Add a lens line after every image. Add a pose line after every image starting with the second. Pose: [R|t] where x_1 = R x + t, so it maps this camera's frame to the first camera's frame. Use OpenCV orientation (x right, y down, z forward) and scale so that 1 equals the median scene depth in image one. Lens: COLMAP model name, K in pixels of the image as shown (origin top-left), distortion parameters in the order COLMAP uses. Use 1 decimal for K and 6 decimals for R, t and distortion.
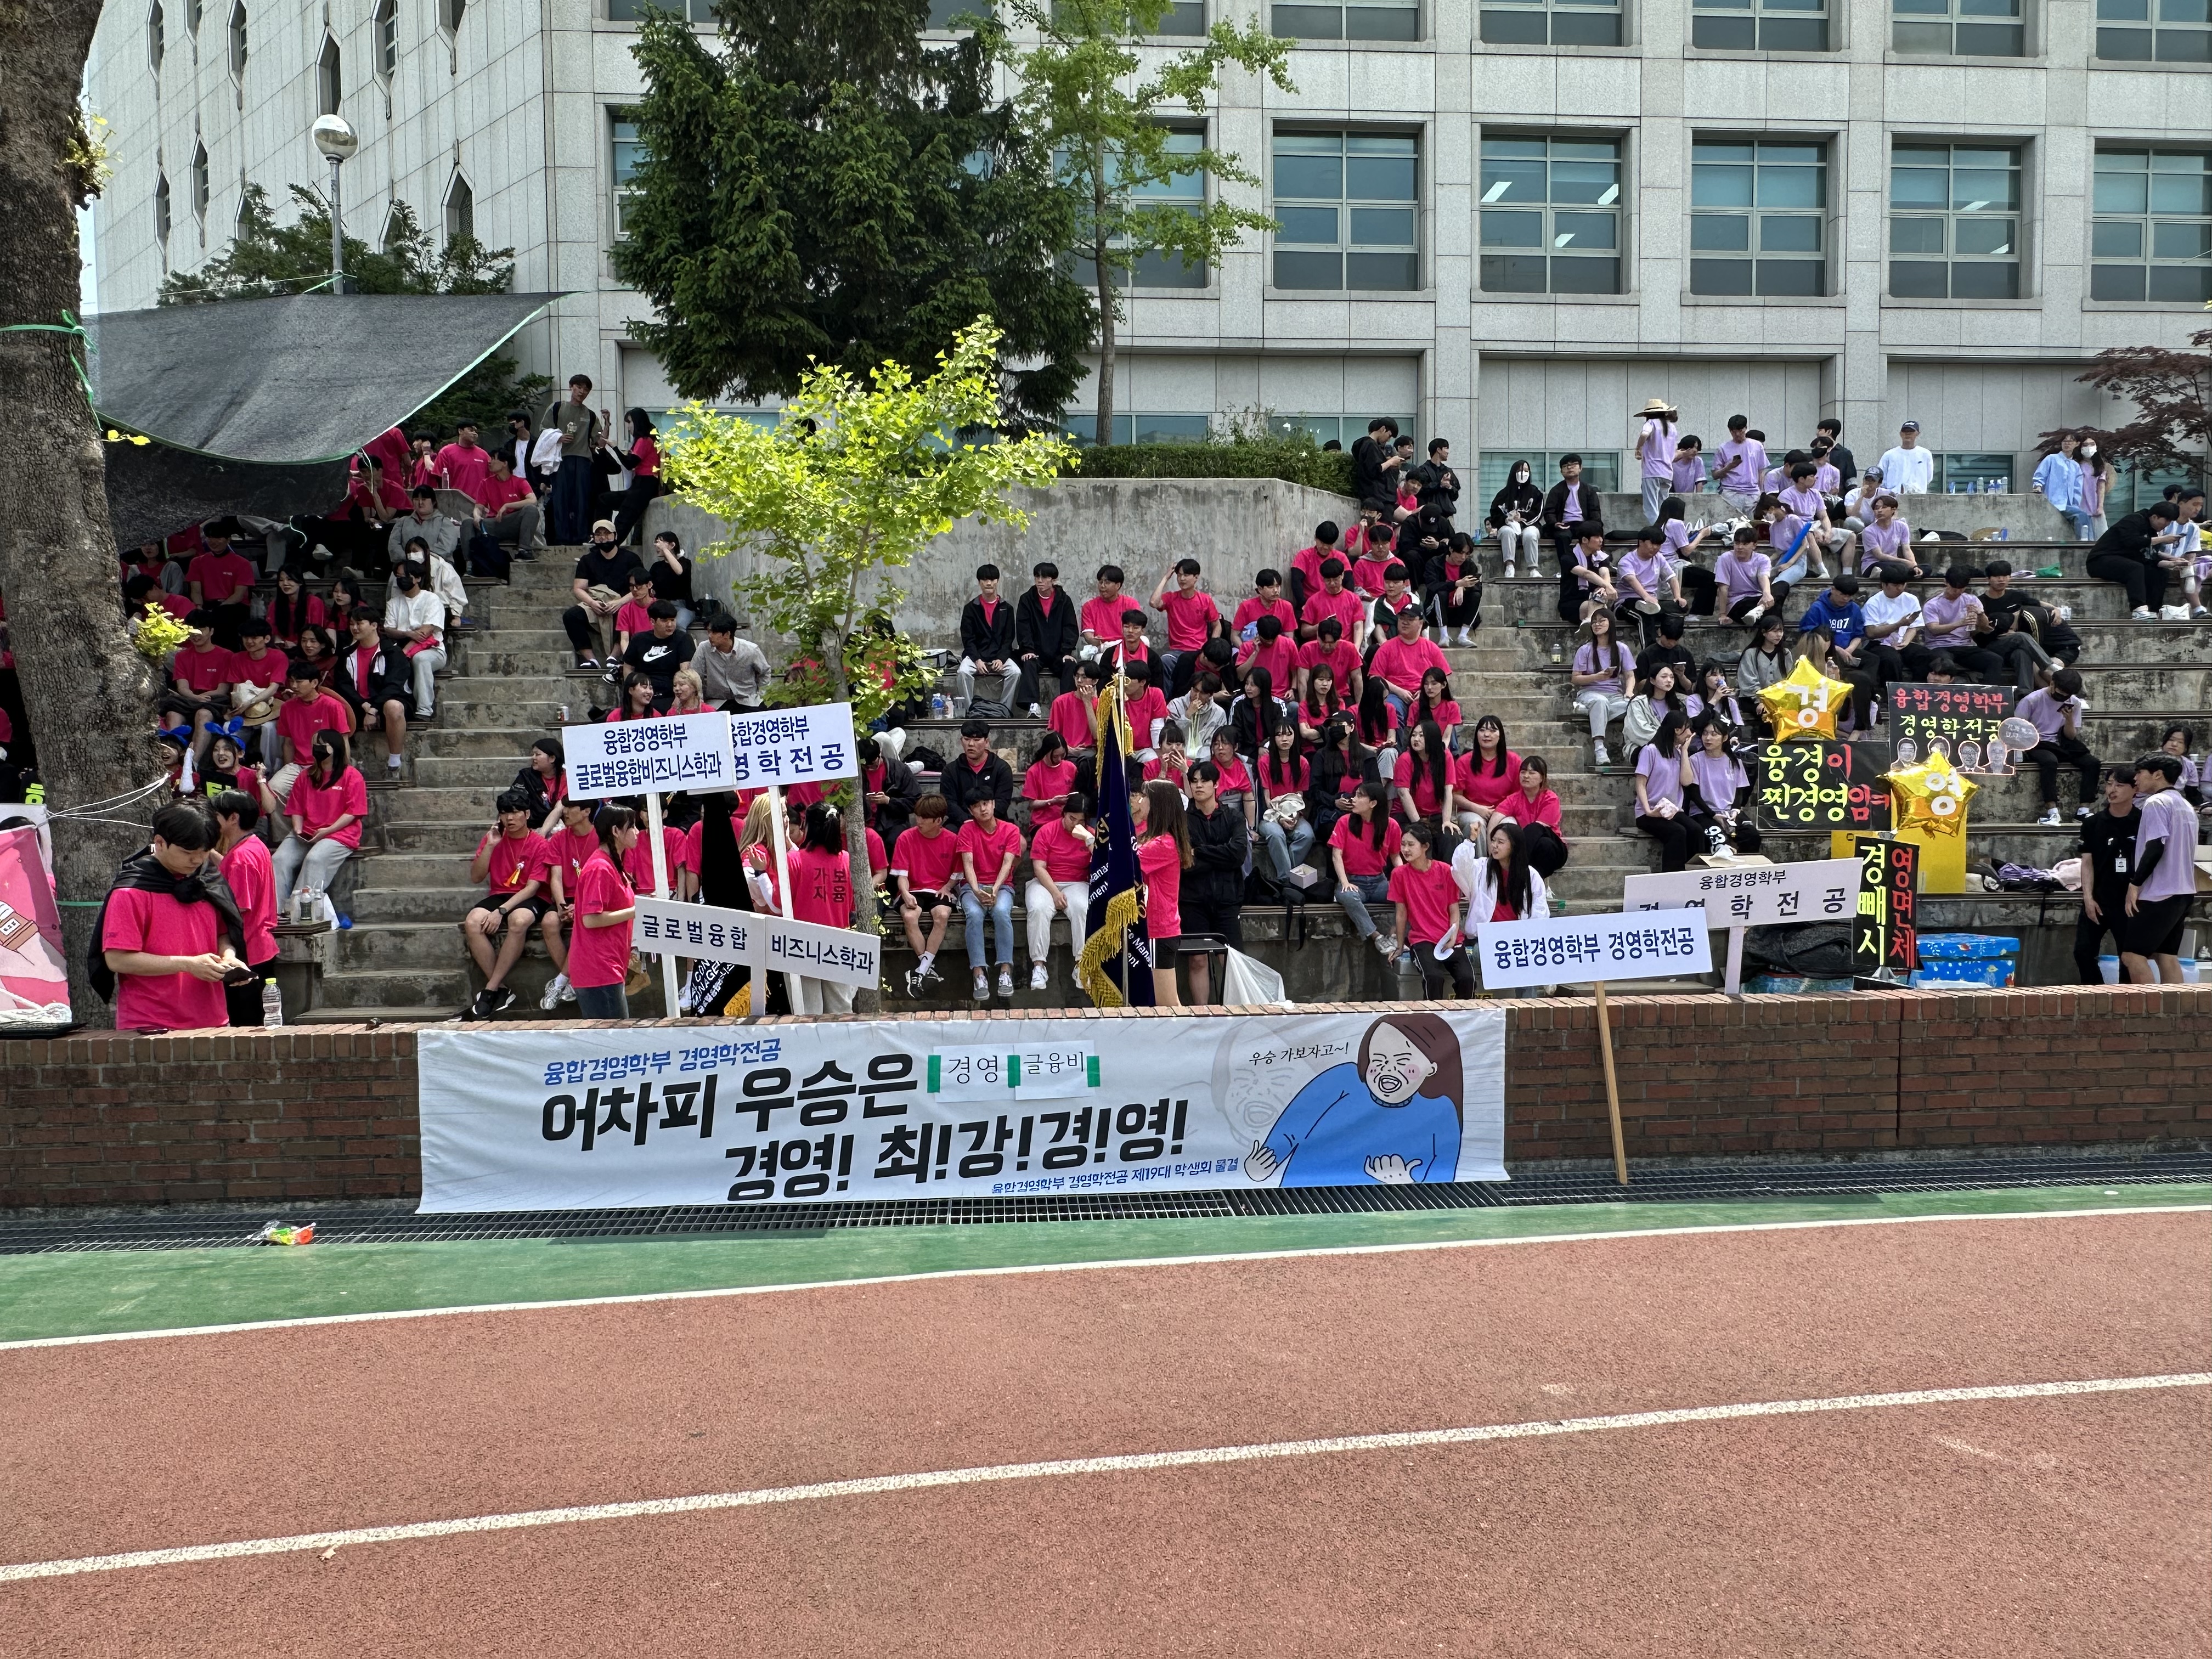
lens RADIAL K [[1414.1, 0, 1104.2], [0, 1414.1, 835.2], [0, 0, 1]] dist [0.002788, -0.000112]
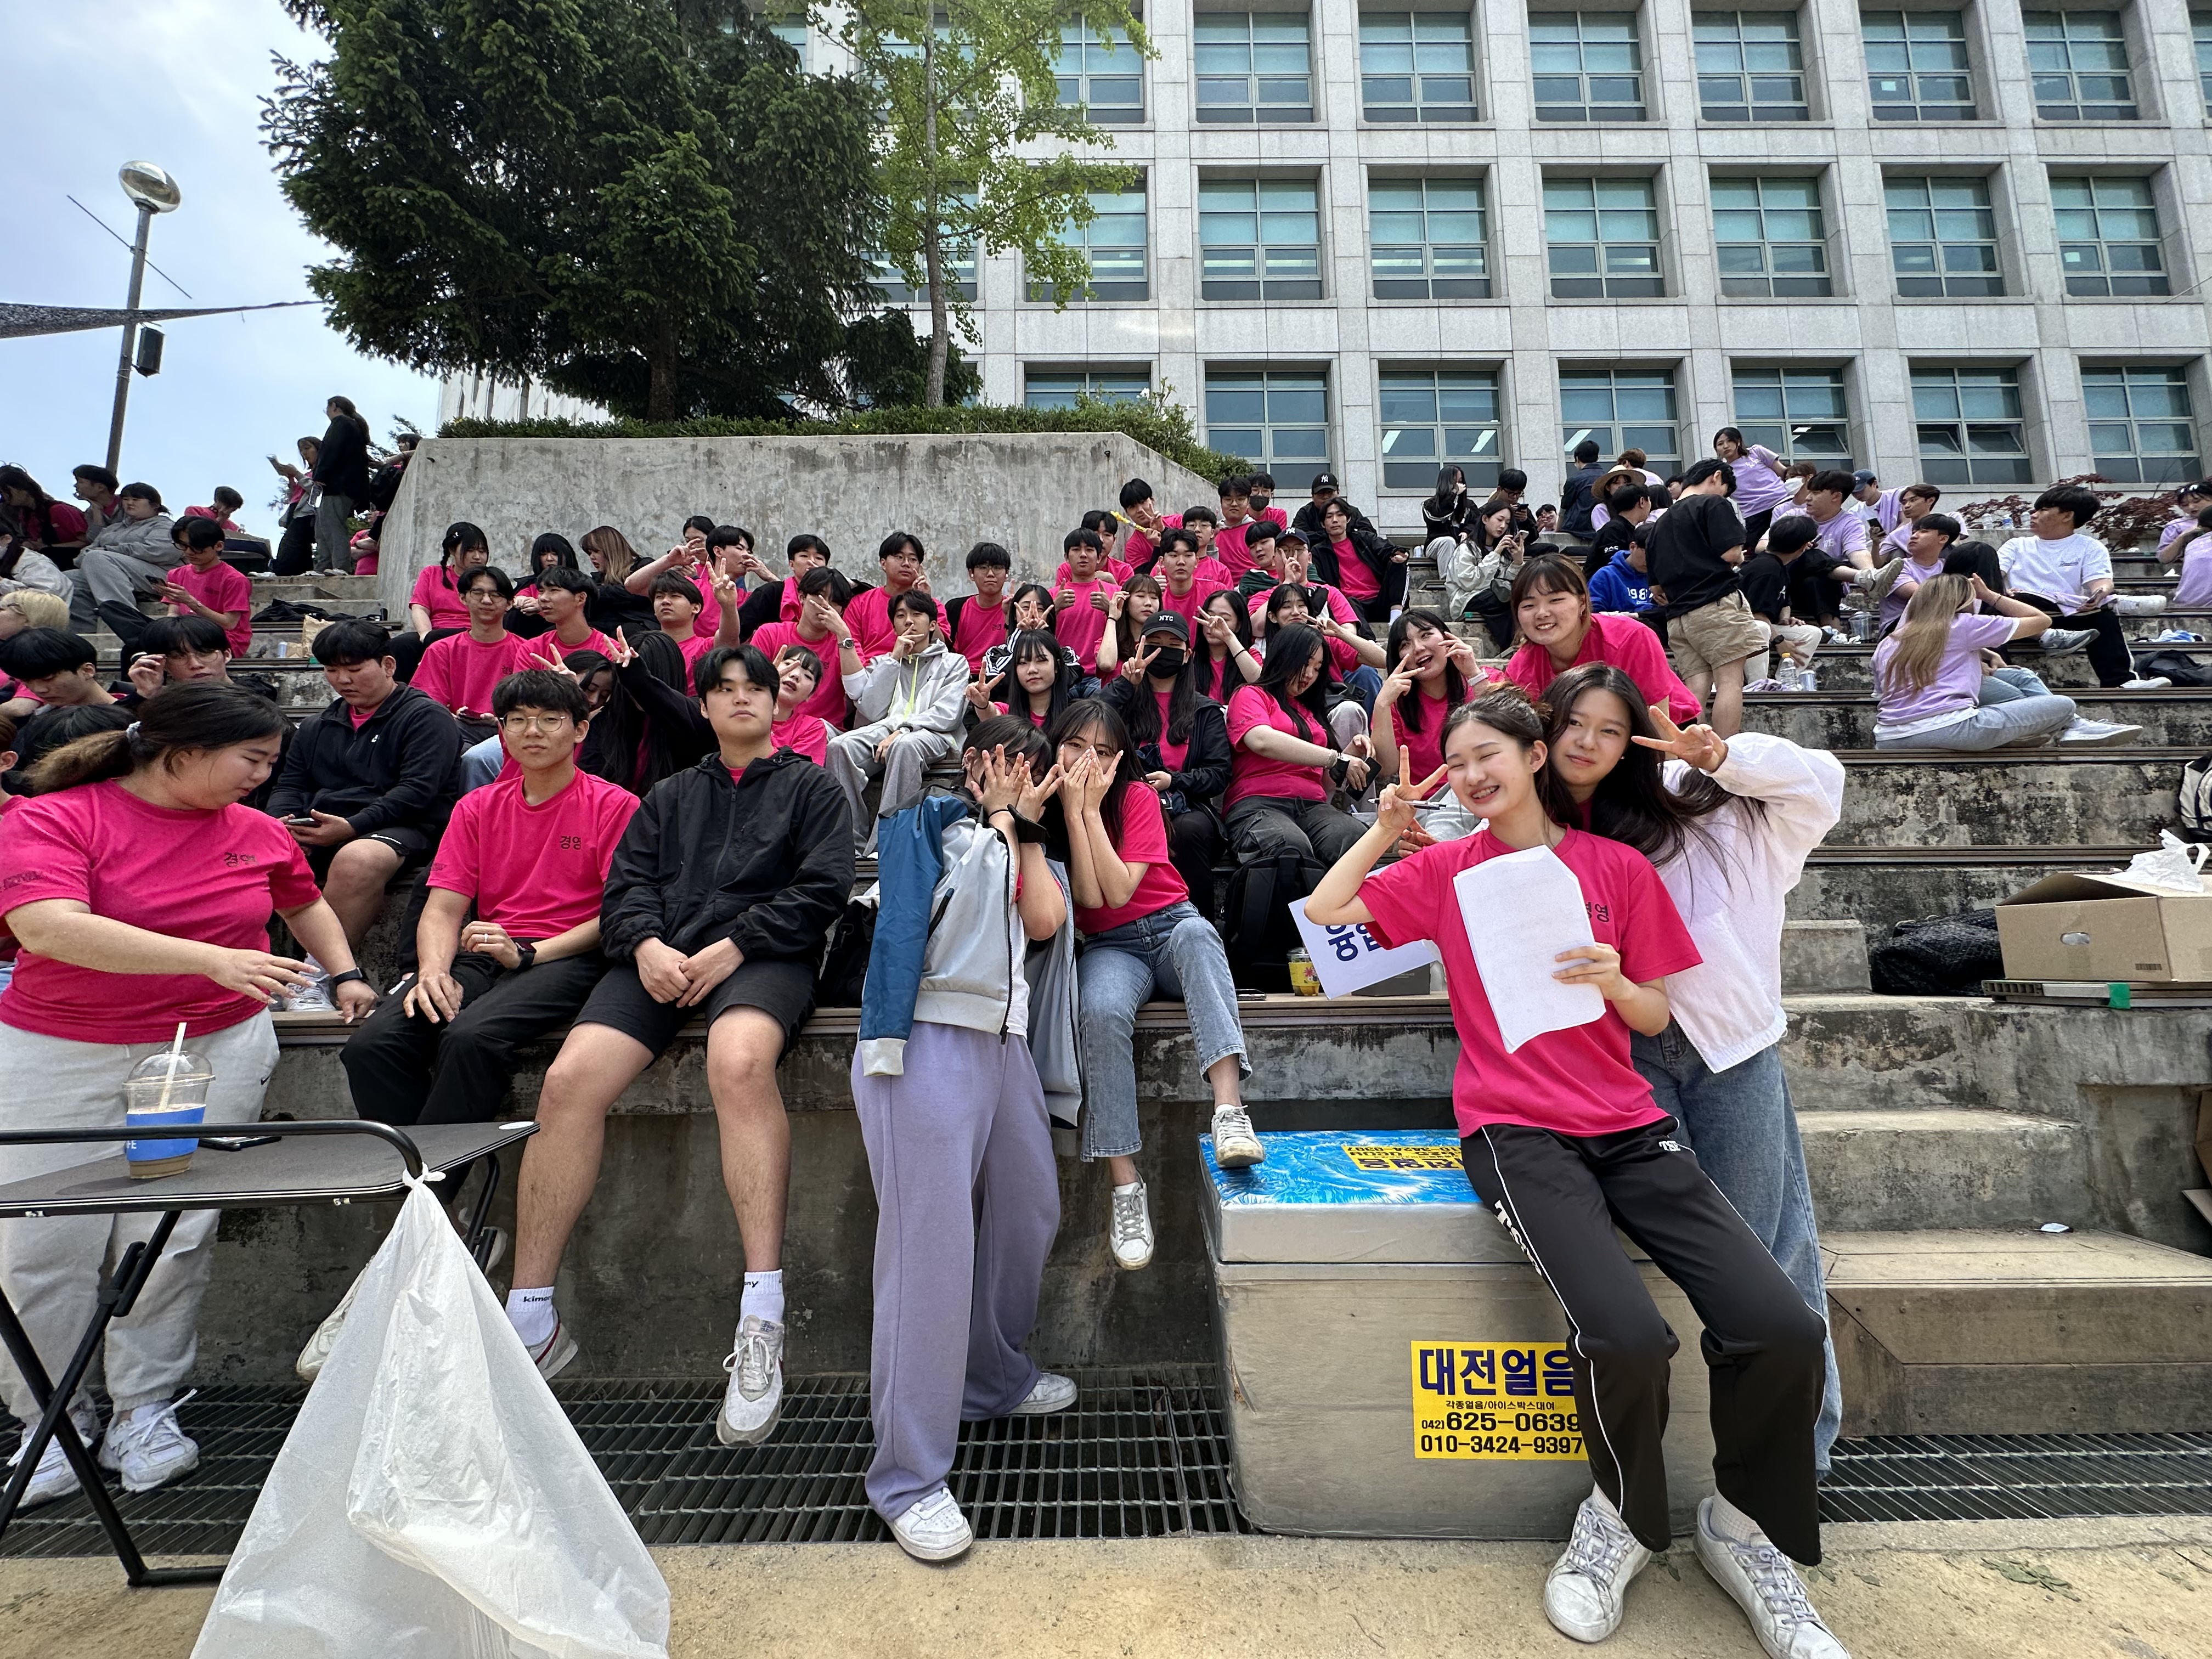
lens RADIAL K [[883.4, 0, 1100.0], [0, 883.4, 823.4], [0, 0, 1]] dist [0.002734, 0.000260]
pose [[0.997968, -0.010603, -0.062825, 0.071595], [0.000083, 0.986272, -0.165132, 0.014266], [0.063713, 0.164791, 0.984269, 0.303125]]
